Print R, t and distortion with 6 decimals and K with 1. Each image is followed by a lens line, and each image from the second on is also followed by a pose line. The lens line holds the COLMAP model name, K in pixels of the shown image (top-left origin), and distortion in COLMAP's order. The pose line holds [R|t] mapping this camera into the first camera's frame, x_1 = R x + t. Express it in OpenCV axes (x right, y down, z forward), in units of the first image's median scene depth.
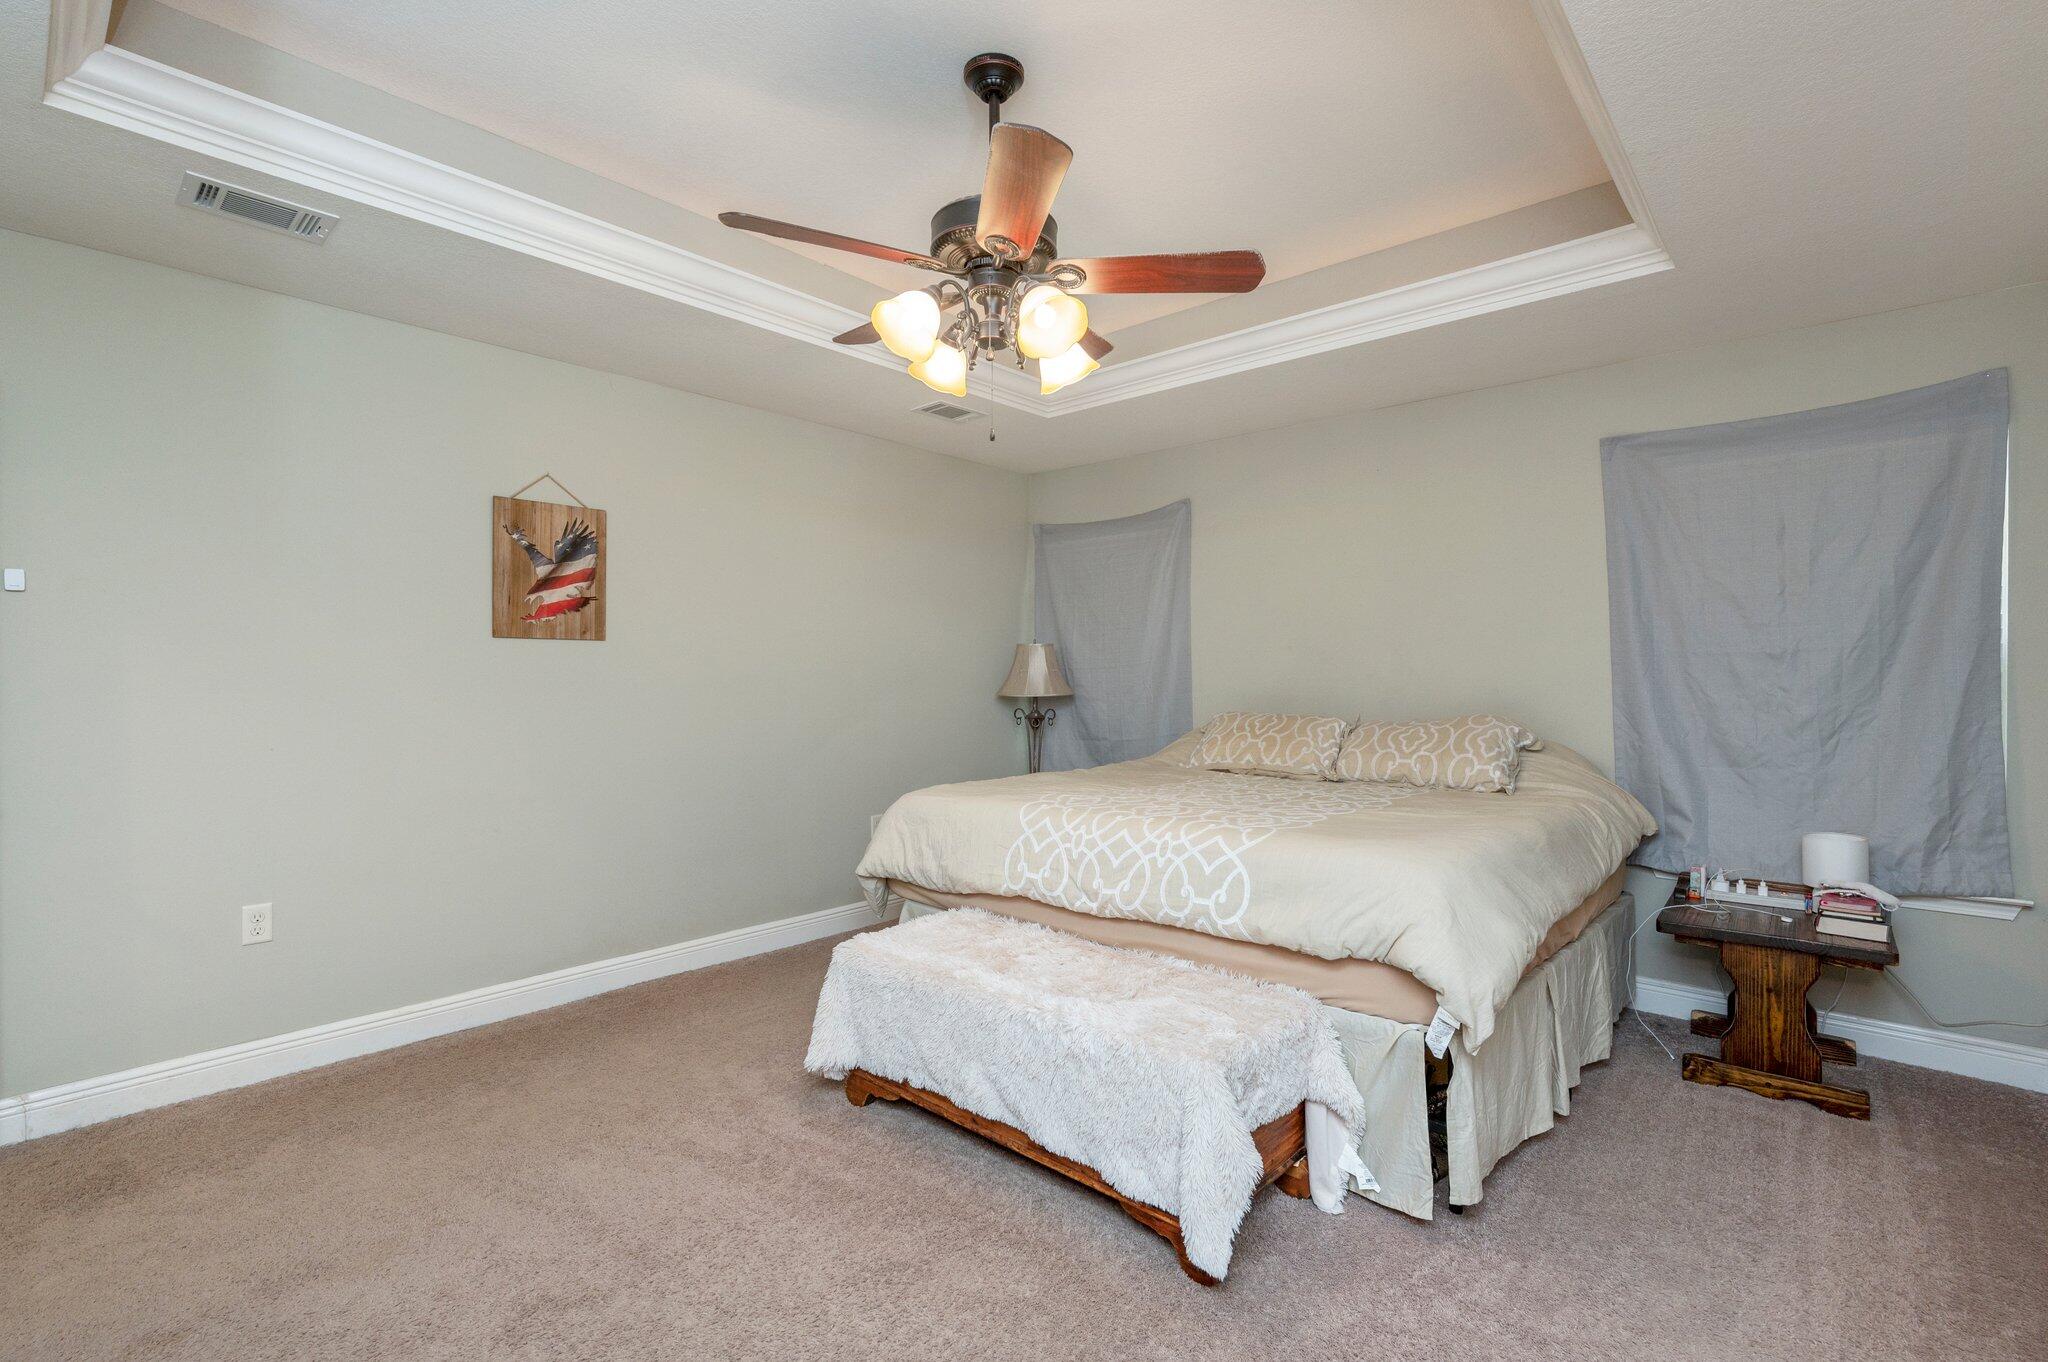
lens RADIAL K [[919.2, 0, 1015.6], [0, 919.2, 675.0], [0, 0, 1]] dist [0.004790, 0.000045]
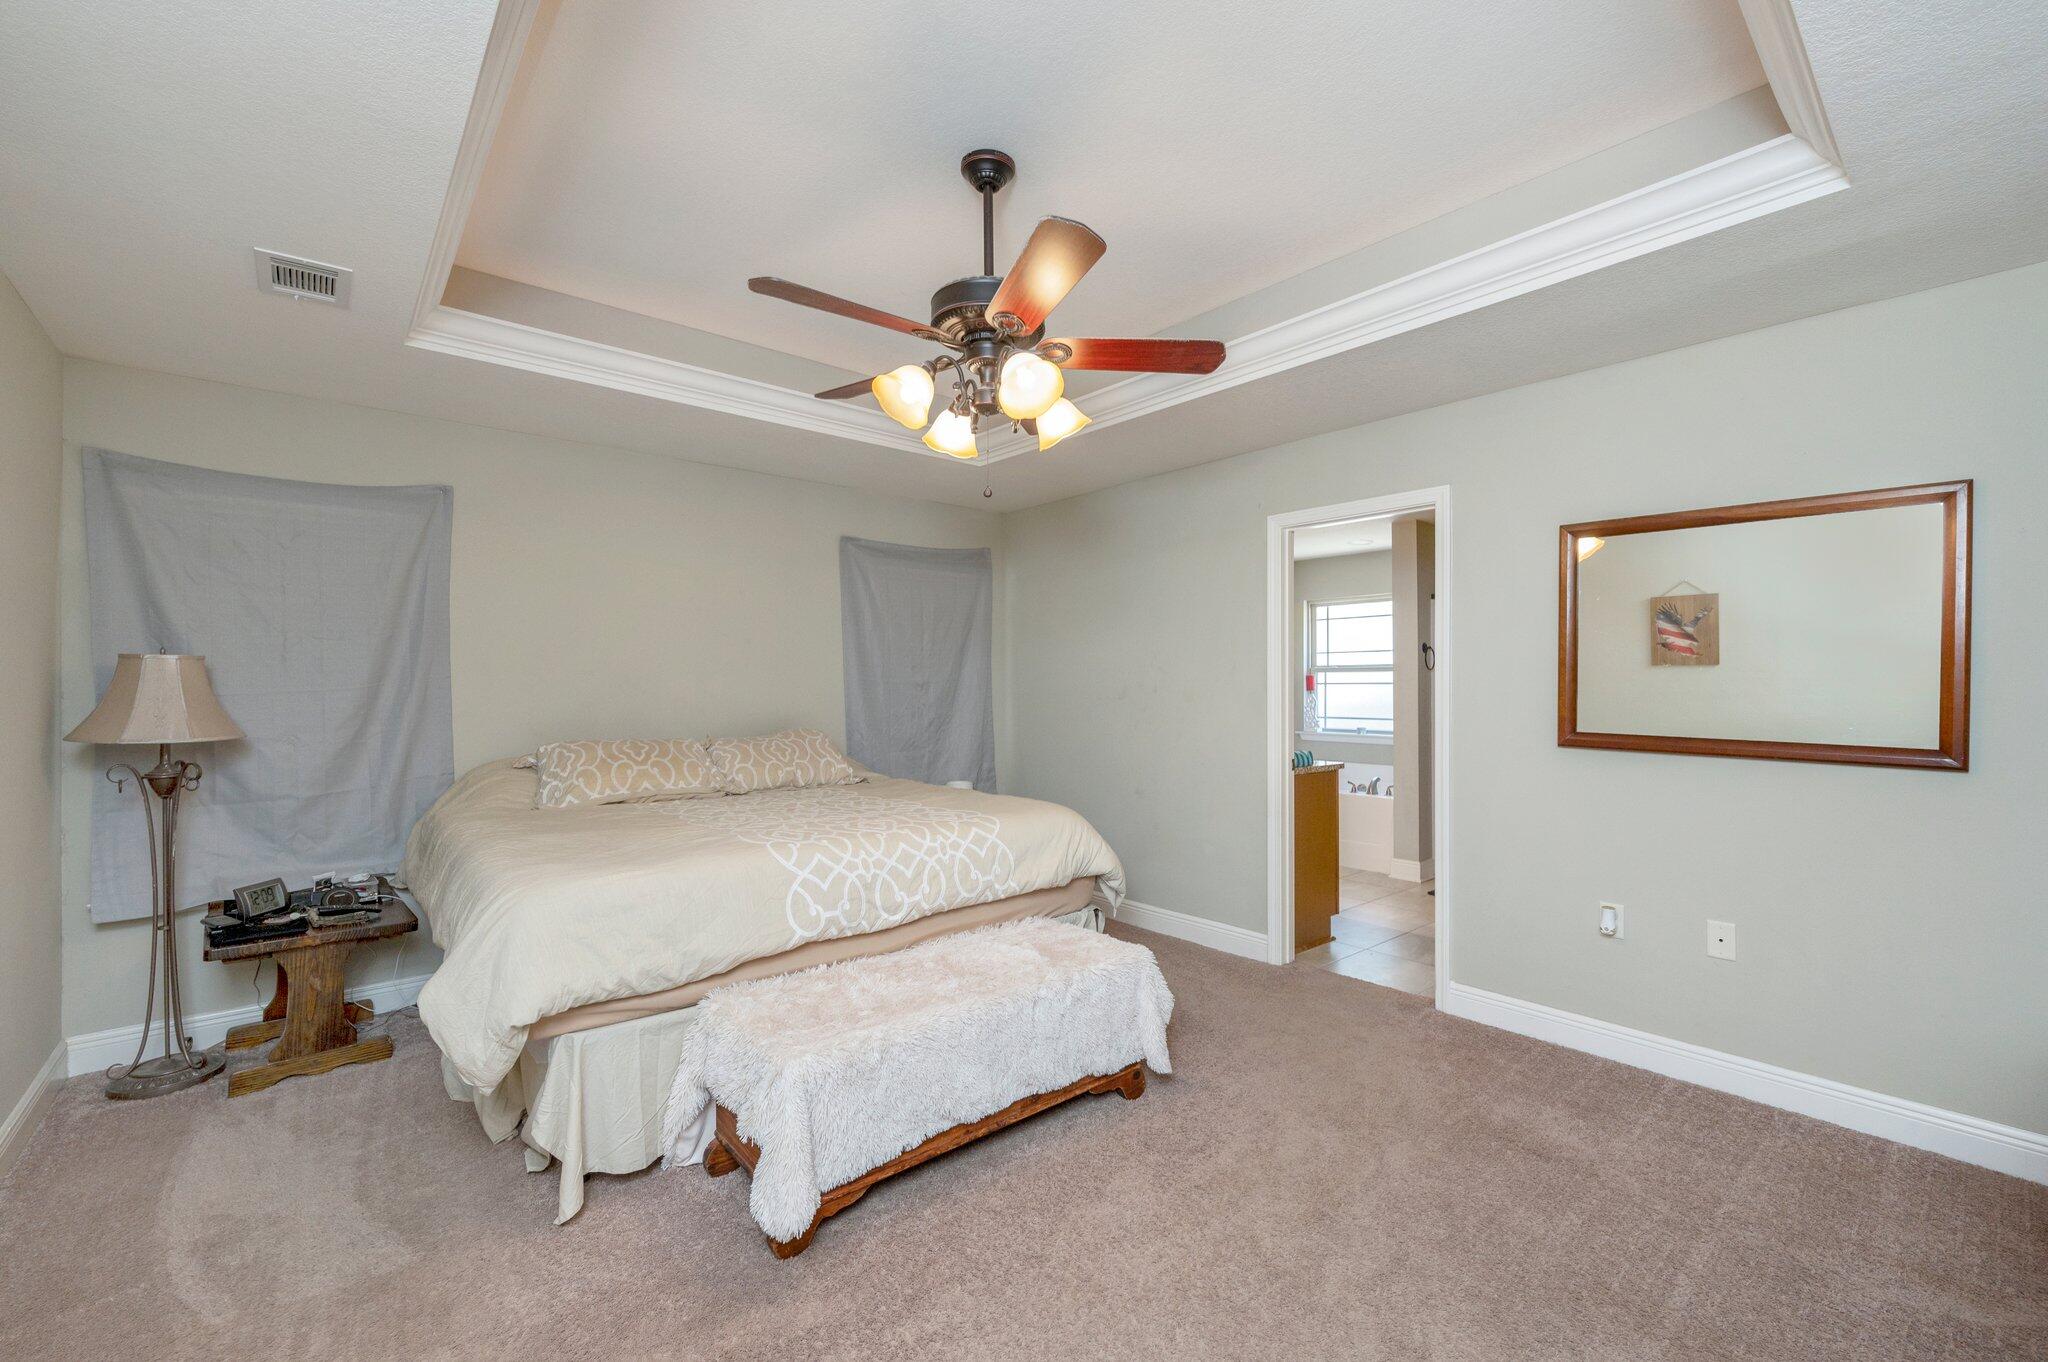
lens RADIAL K [[845.1, 0, 1013.6], [0, 845.1, 689.5], [0, 0, 1]] dist [0.003871, 0.000223]
pose [[0.144800, -0.005197, 0.989447, -0.877912], [0.004109, 0.999981, 0.004651, -0.023449], [-0.989452, 0.003392, 0.144818, 0.712479]]
